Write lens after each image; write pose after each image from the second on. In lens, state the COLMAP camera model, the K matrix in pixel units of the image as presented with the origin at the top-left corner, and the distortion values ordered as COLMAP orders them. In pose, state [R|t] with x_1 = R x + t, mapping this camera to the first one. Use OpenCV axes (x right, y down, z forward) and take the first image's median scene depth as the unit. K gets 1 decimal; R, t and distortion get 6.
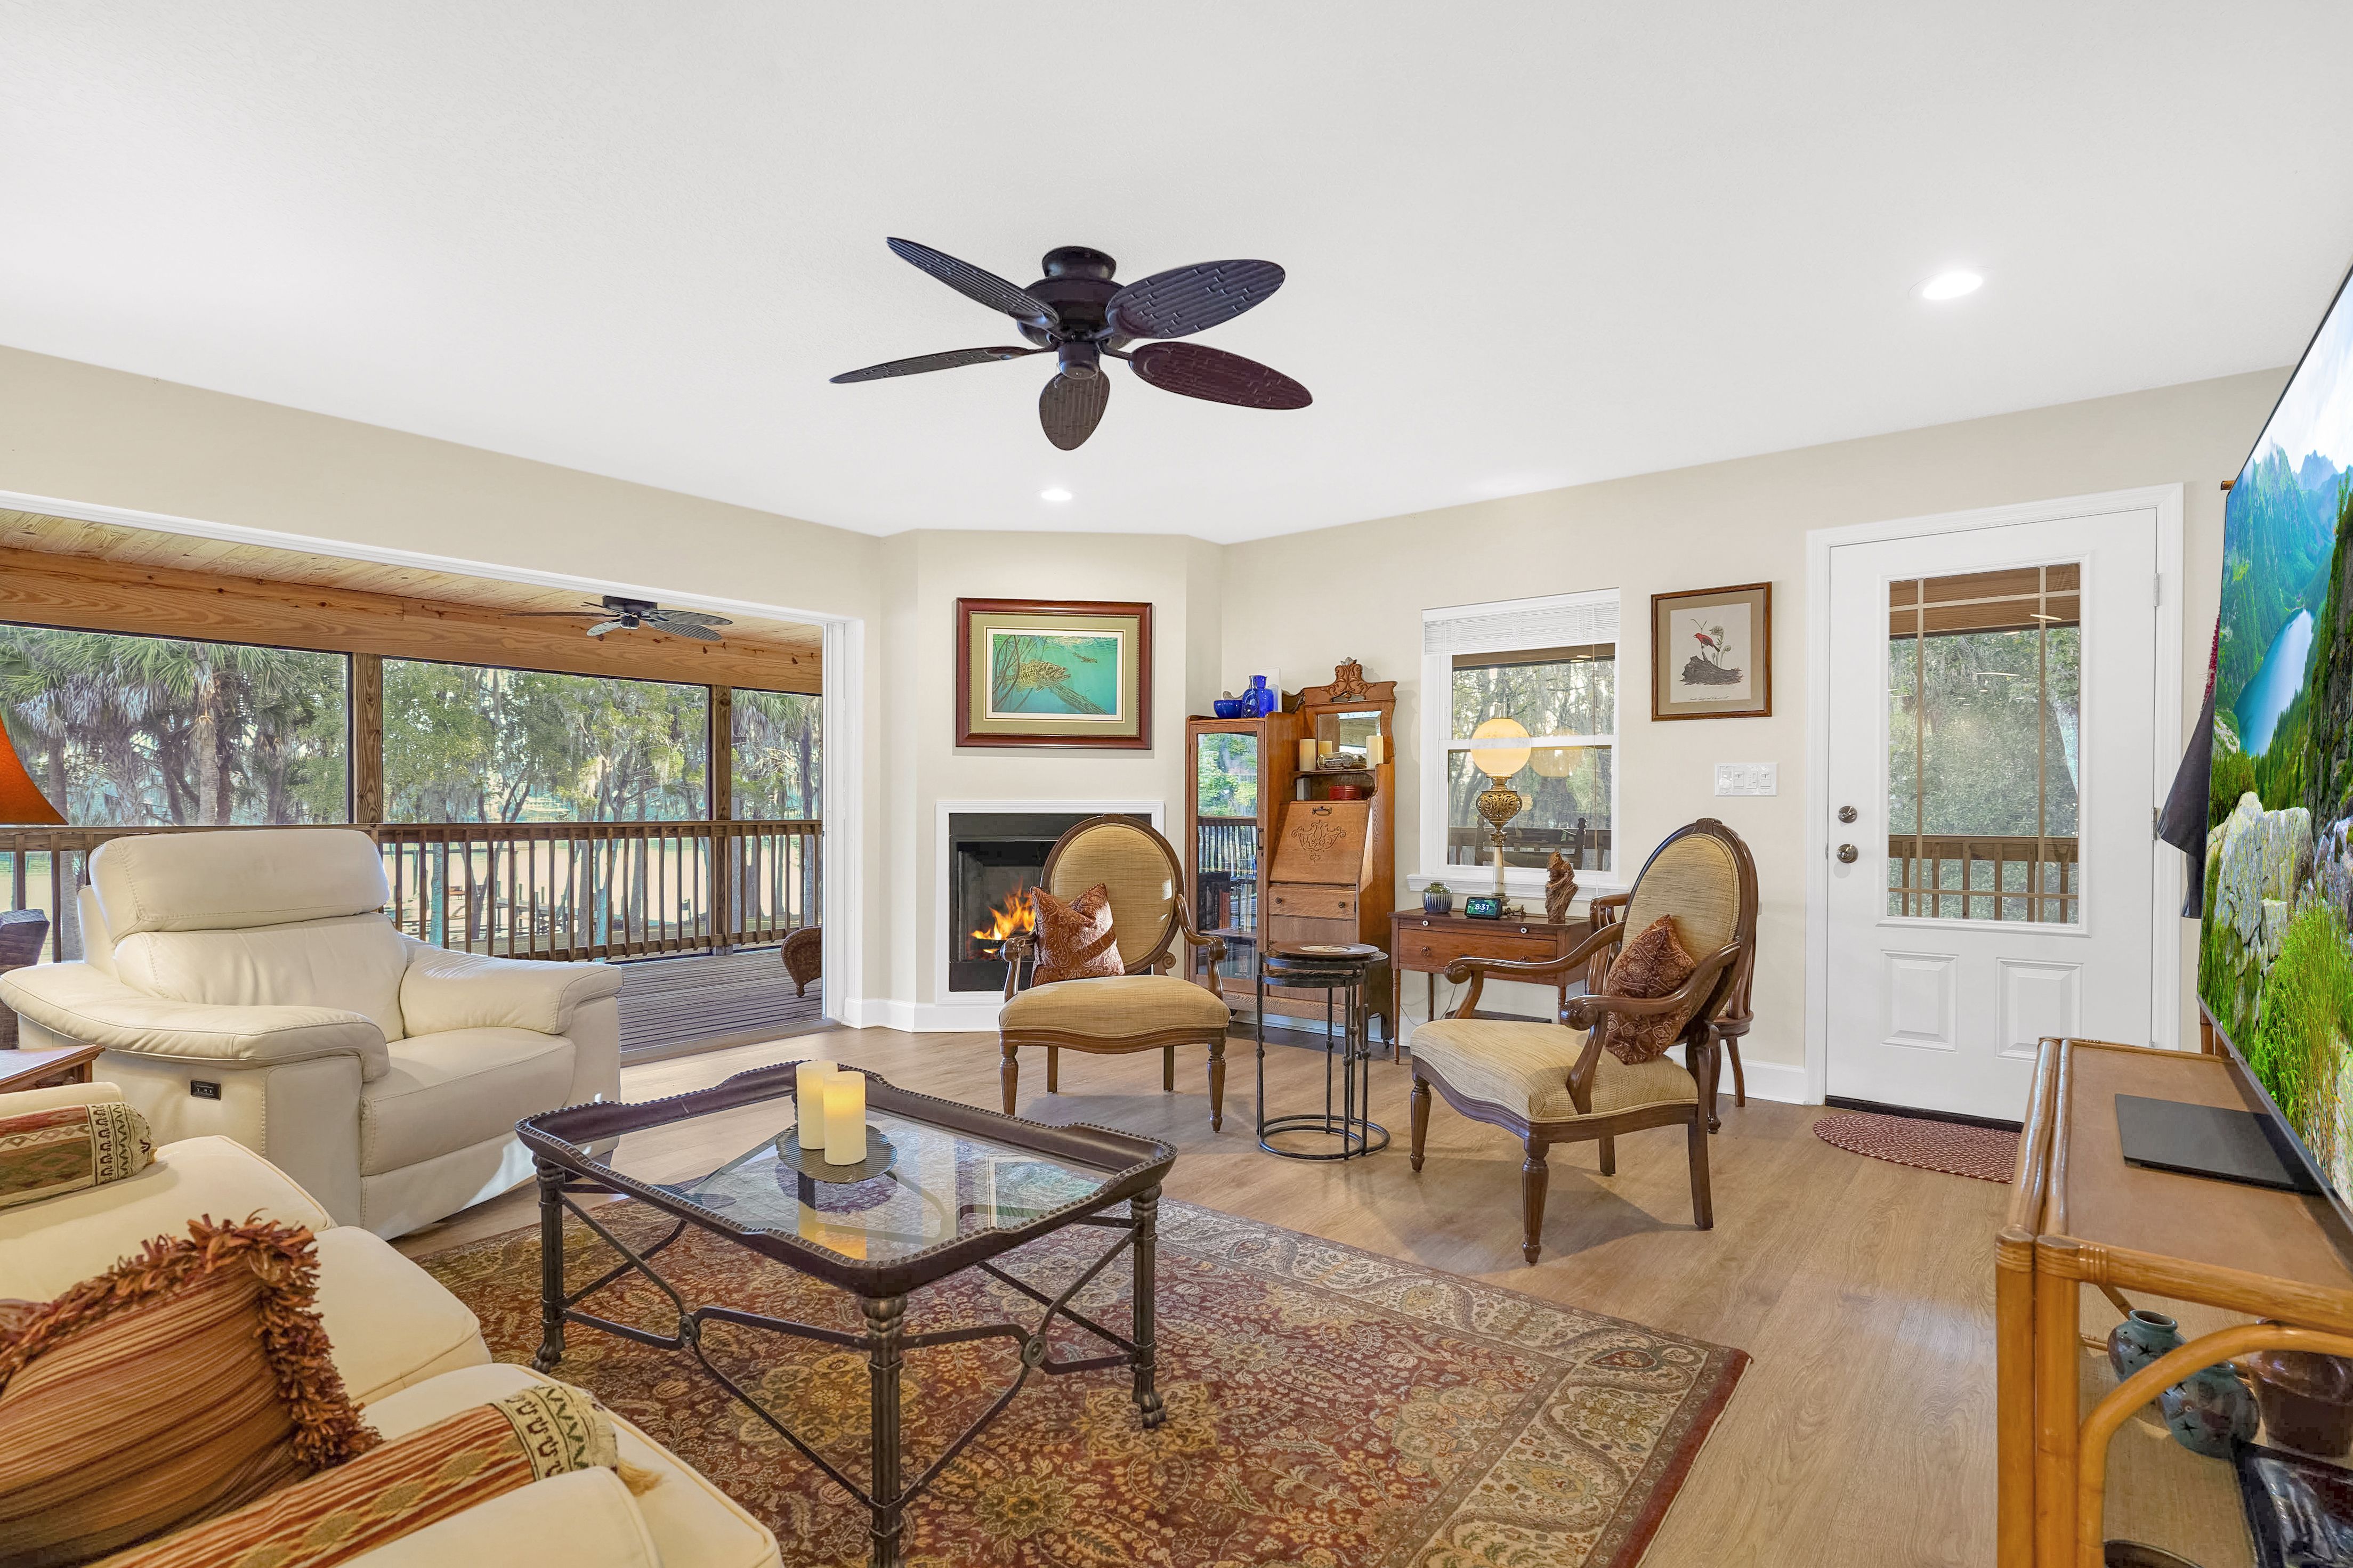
lens RADIAL K [[1145.9, 0, 1179.0], [0, 1145.9, 813.1], [0, 0, 1]] dist [0.000836, 0.000434]
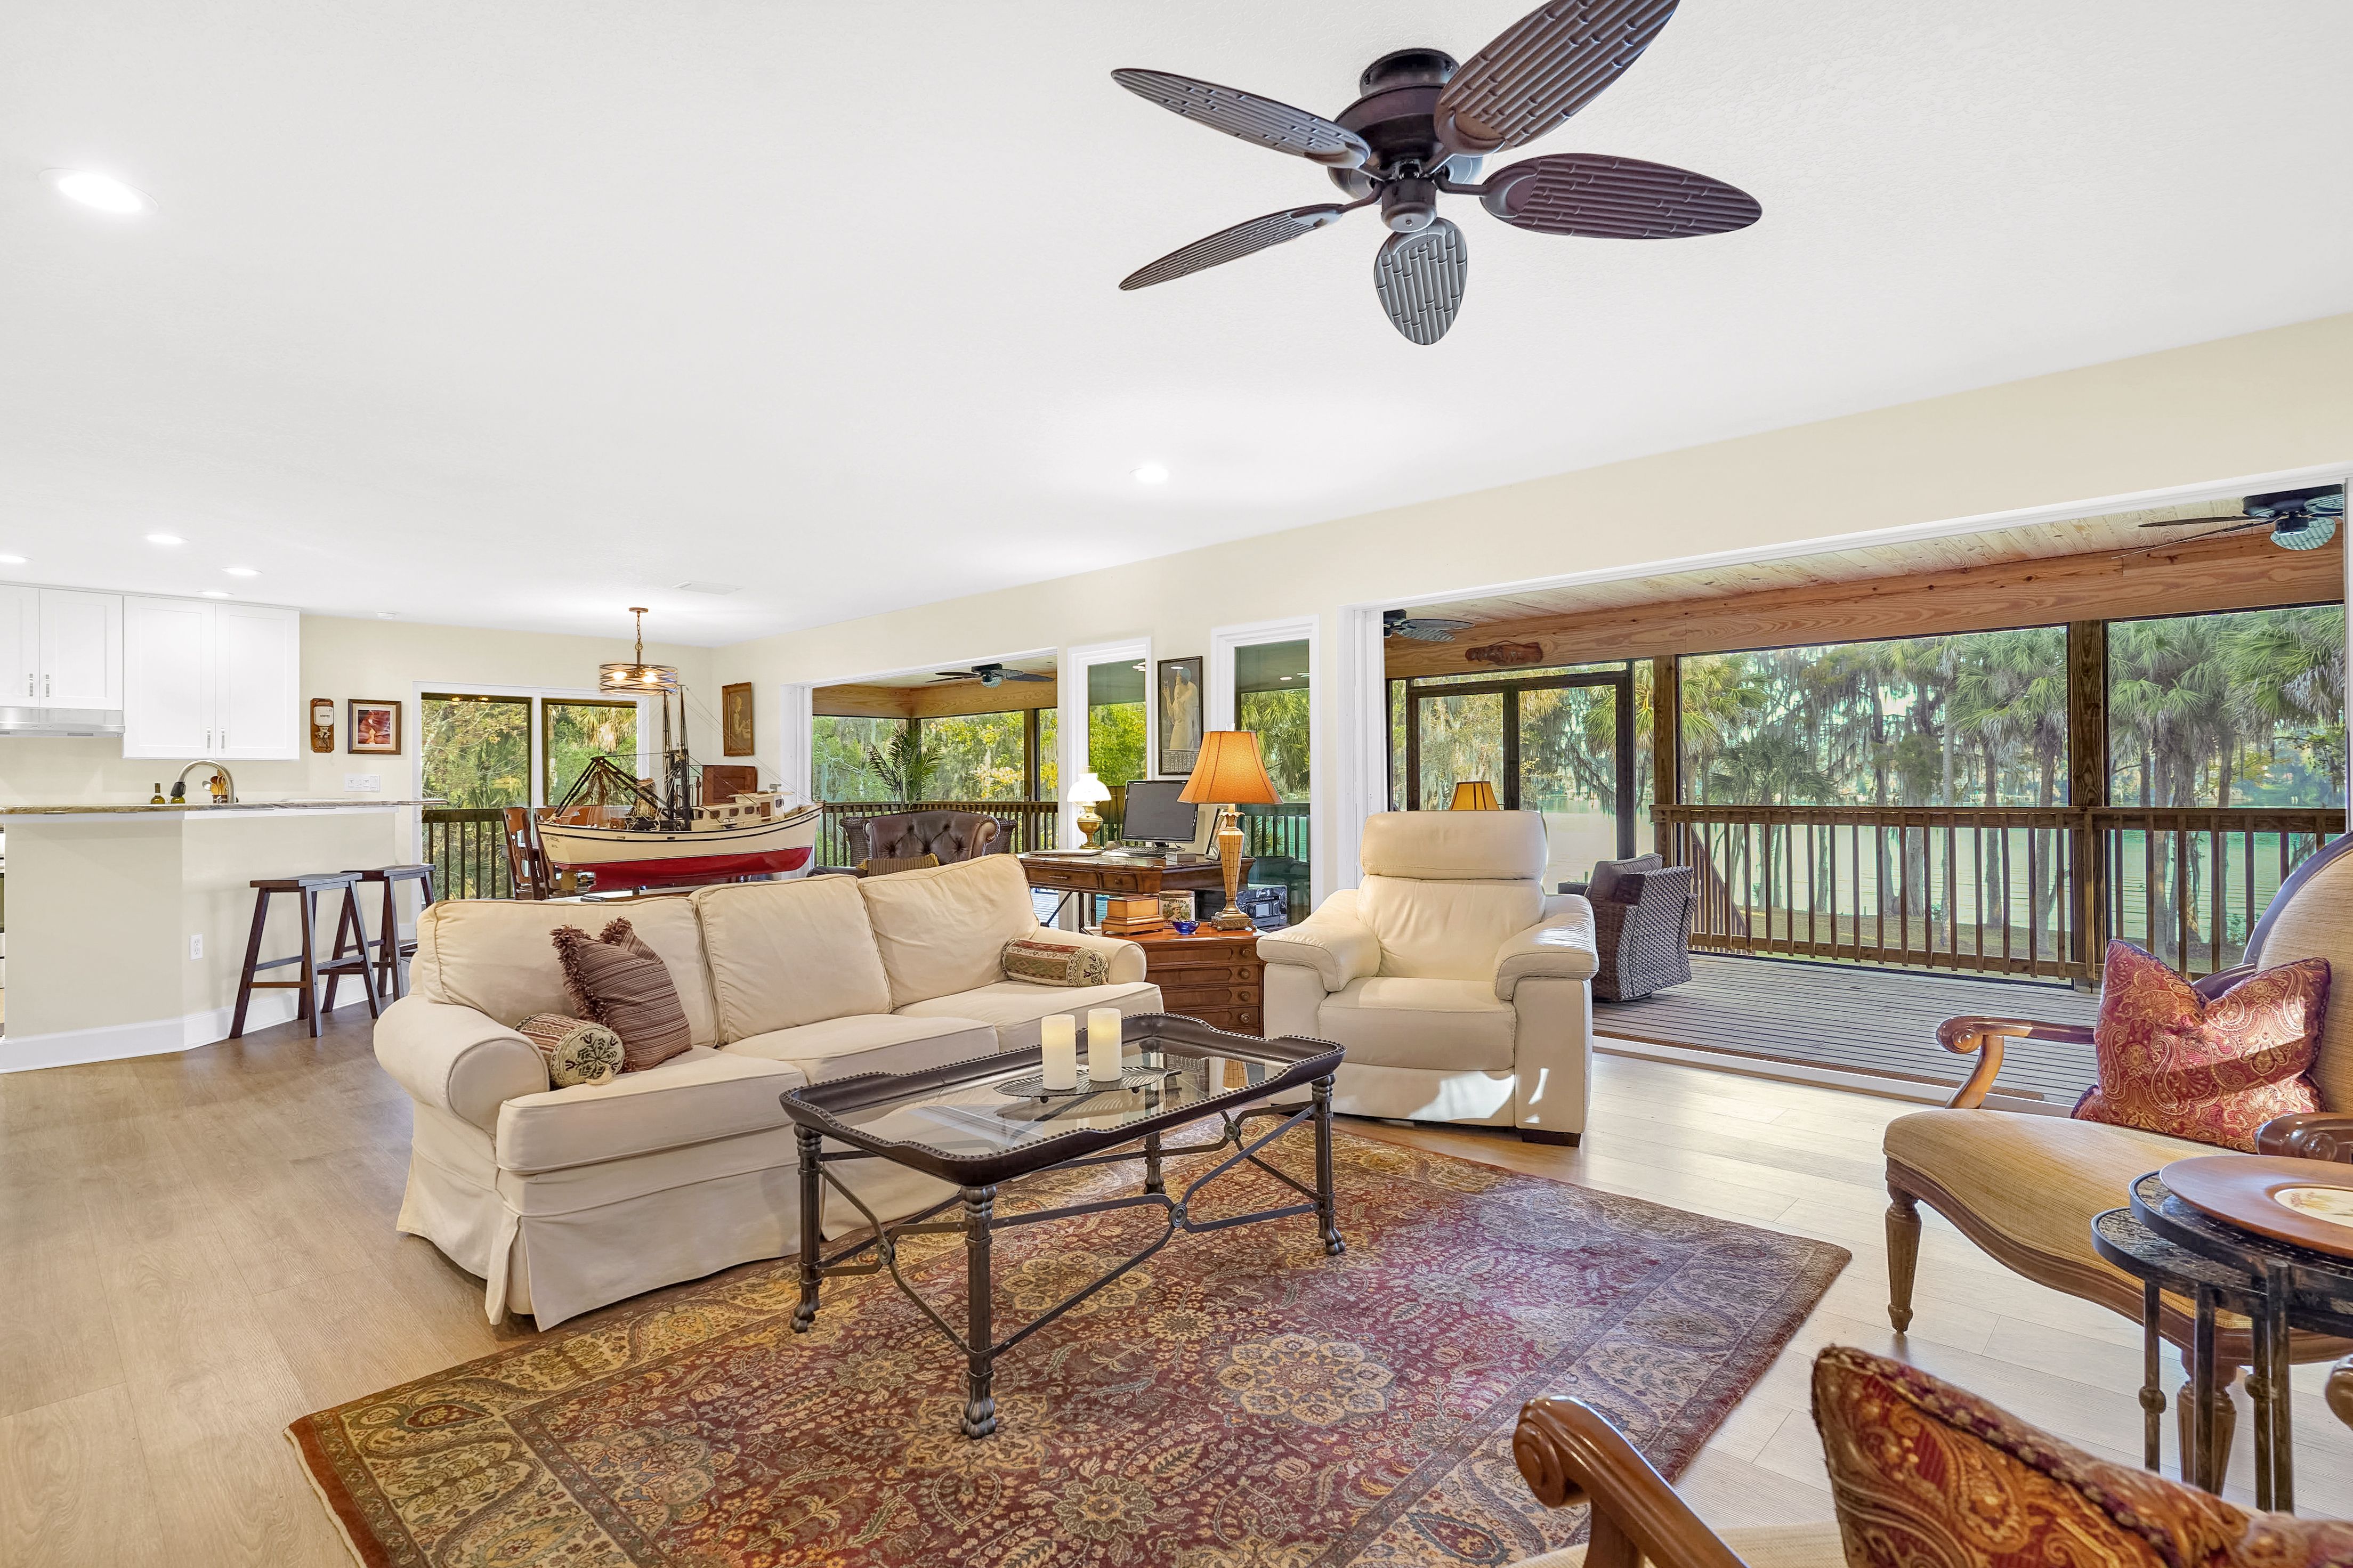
lens RADIAL K [[1158.8, 0, 1187.1], [0, 1158.8, 778.4], [0, 0, 1]] dist [0.004305, 0.001467]
pose [[-0.088837, -0.011099, -0.995984, 0.365750], [0.000461, 0.999937, -0.011184, -0.003547], [0.996046, -0.001452, -0.088826, 0.473136]]
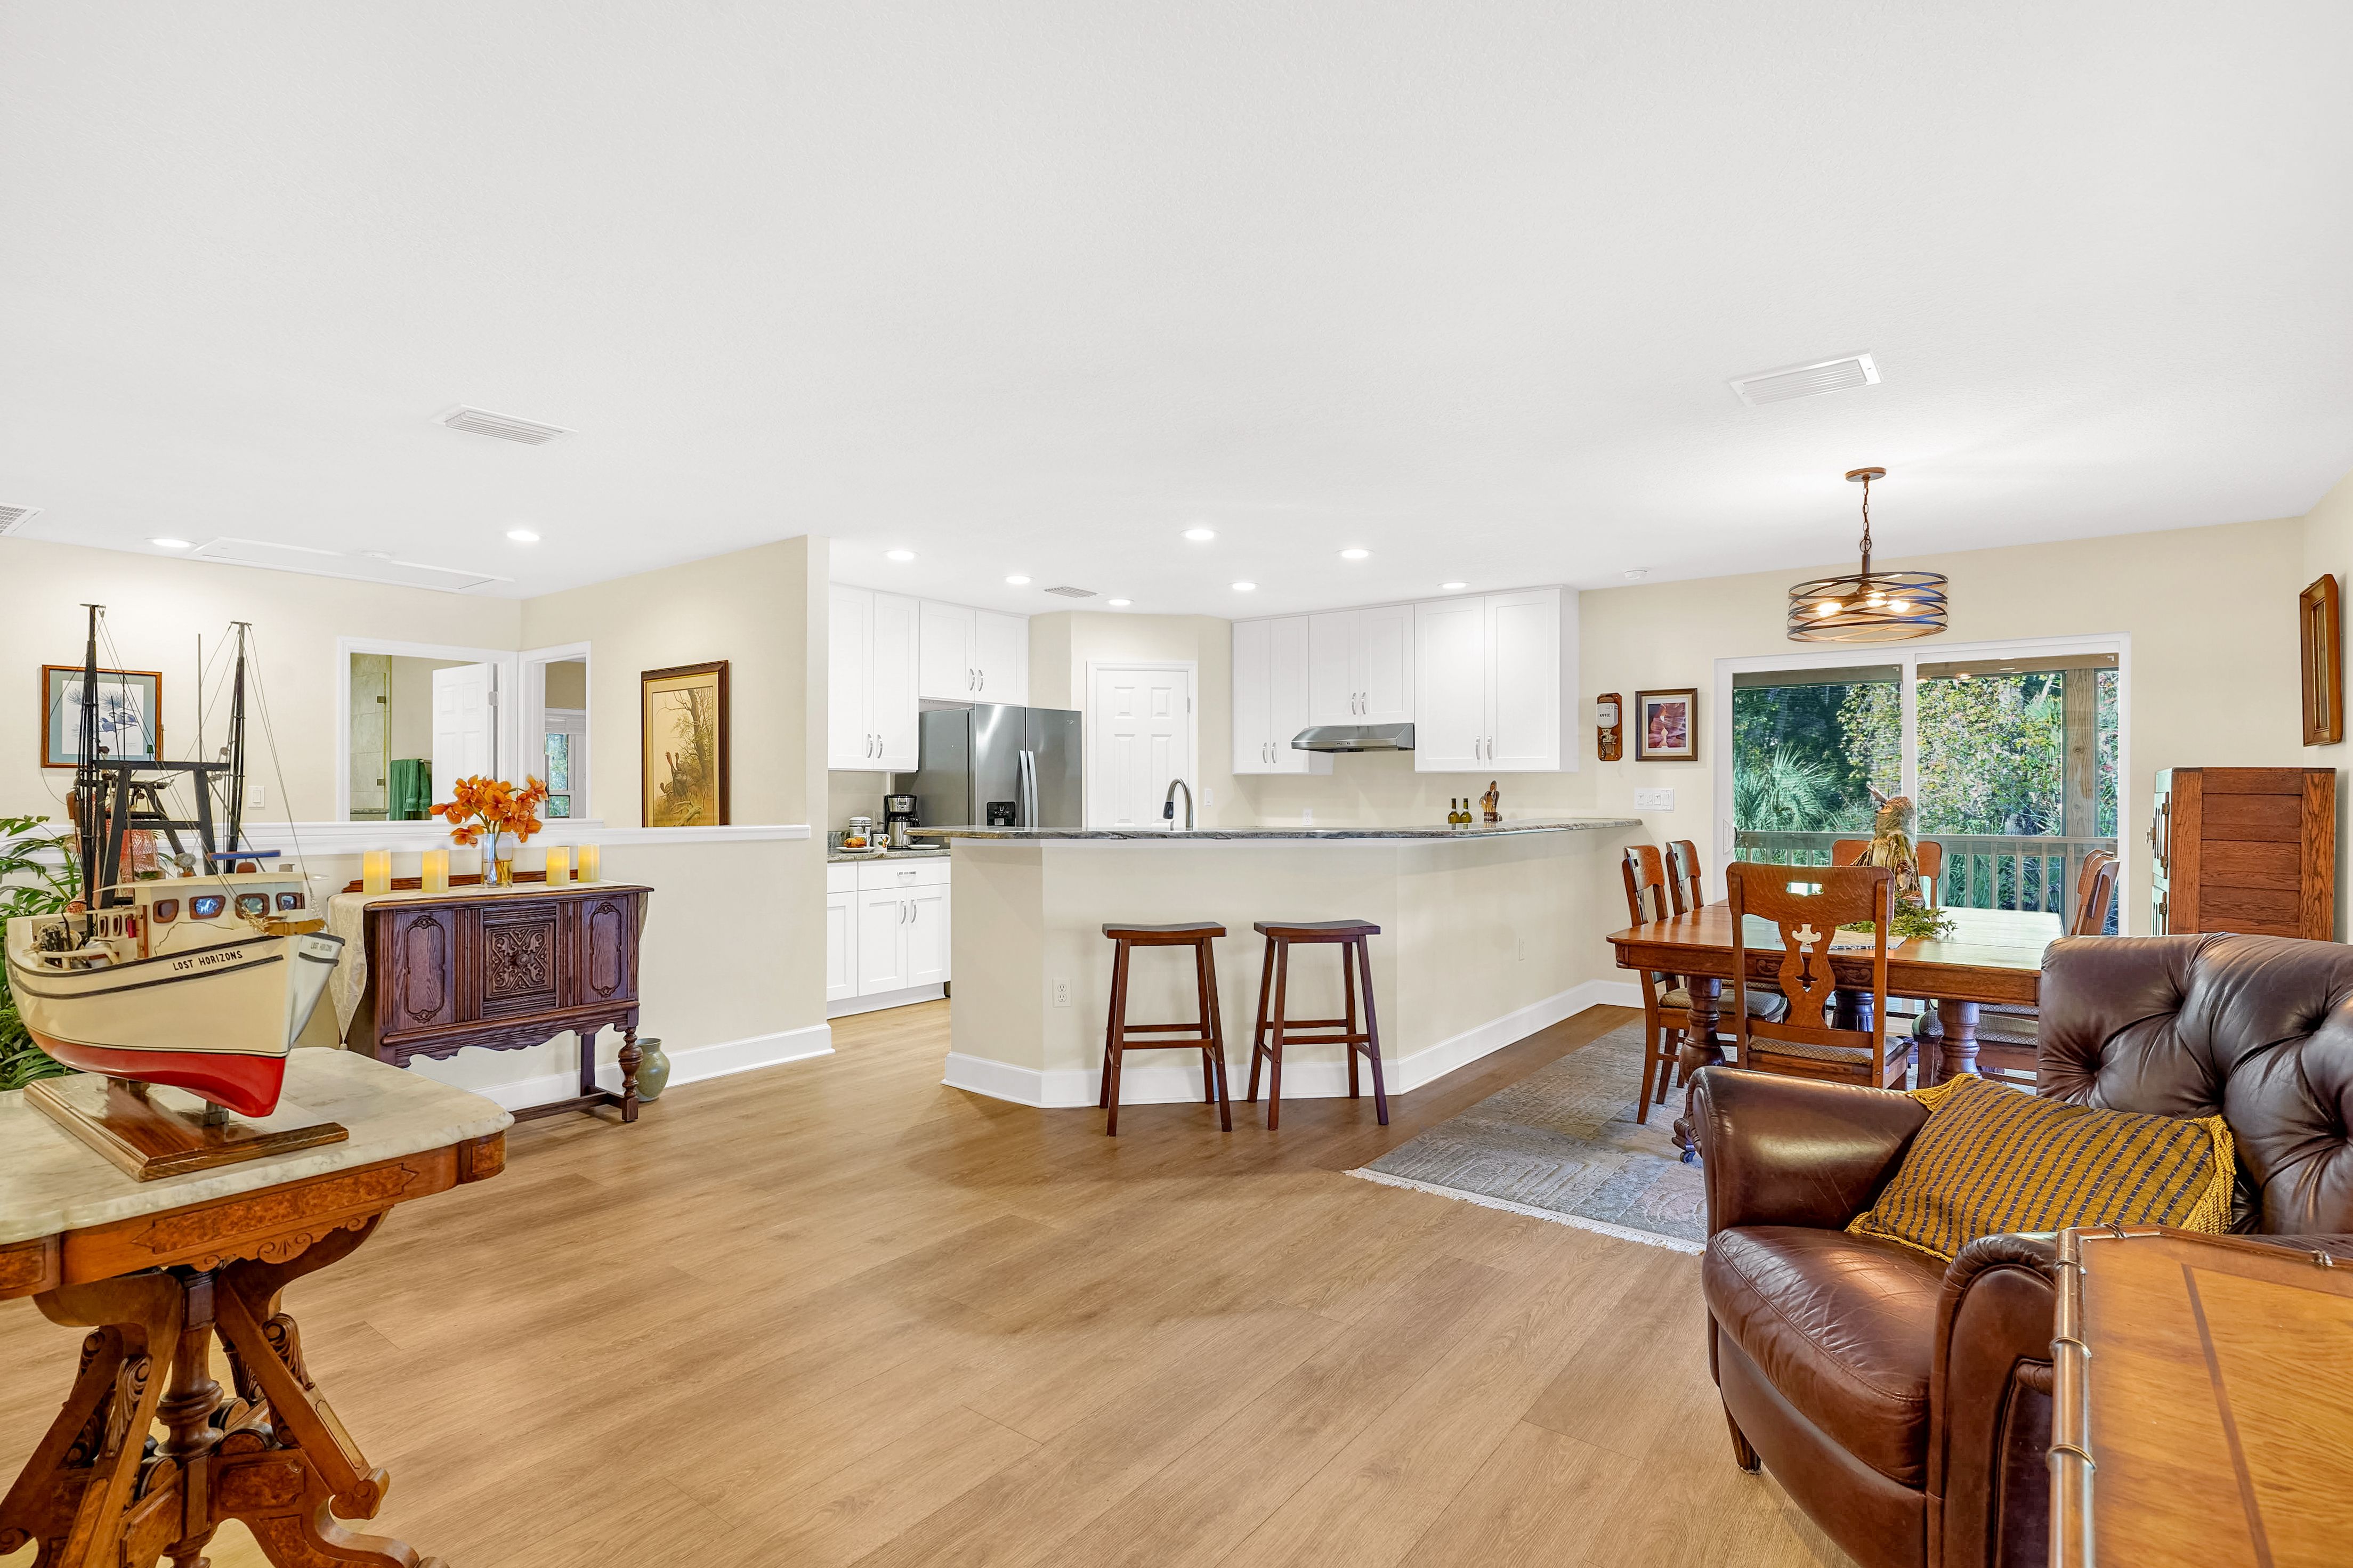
lens RADIAL K [[1143.8, 0, 1197.1], [0, 1143.8, 788.3], [0, 0, 1]] dist [0.000496, 0.000162]
pose [[-0.999871, -0.007830, -0.014048, -0.560213], [-0.007840, 0.999969, 0.000666, -0.023200], [0.014042, 0.000776, -0.999901, 0.401835]]
